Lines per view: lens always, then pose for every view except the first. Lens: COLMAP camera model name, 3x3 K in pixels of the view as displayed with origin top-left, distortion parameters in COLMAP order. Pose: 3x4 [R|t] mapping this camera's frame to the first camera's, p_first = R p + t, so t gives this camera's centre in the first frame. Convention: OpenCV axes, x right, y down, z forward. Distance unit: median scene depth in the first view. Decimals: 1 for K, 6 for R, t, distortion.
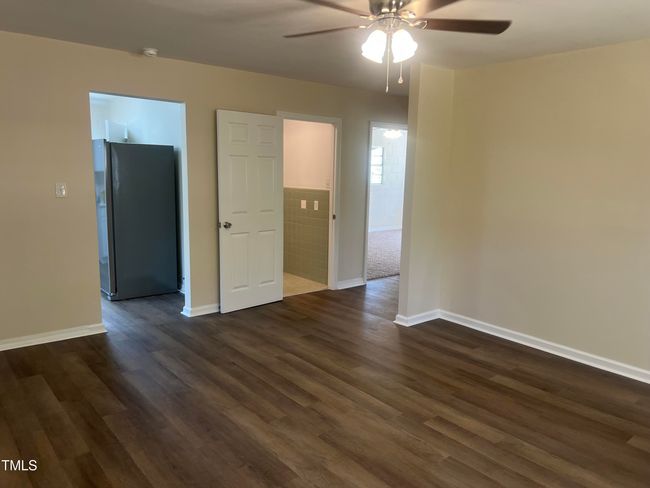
lens RADIAL K [[493.8, 0, 324.1], [0, 493.8, 244.1], [0, 0, 1]] dist [0.057469, -0.063449]
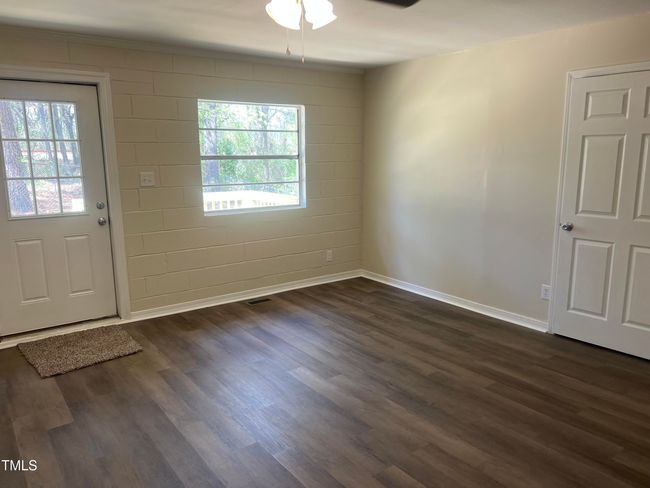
lens RADIAL K [[493.8, 0, 324.4], [0, 493.8, 243.0], [0, 0, 1]] dist [0.057469, -0.063449]
pose [[-0.998275, -0.026006, 0.052631, 0.039118], [-0.006566, 0.940365, 0.340103, -0.281487], [-0.058337, 0.339171, -0.938914, 1.704792]]
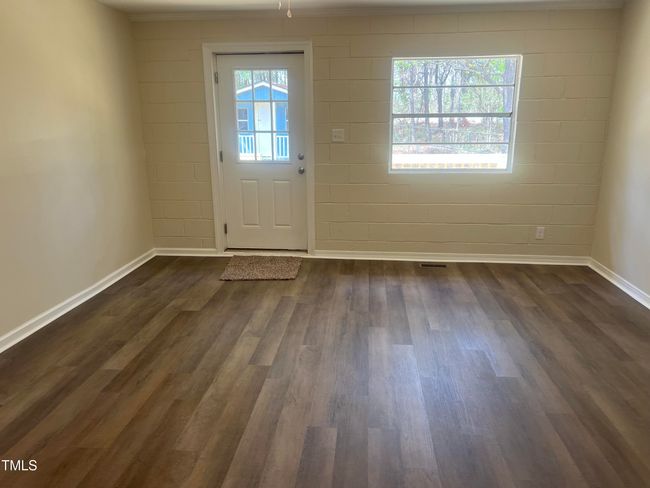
lens RADIAL K [[493.8, 0, 322.5], [0, 493.8, 243.1], [0, 0, 1]] dist [0.057469, -0.063449]
pose [[-0.699011, -0.191052, 0.689117, -0.520781], [0.105285, 0.925655, 0.363426, -0.226204], [-0.707317, 0.326593, -0.626928, 1.471222]]
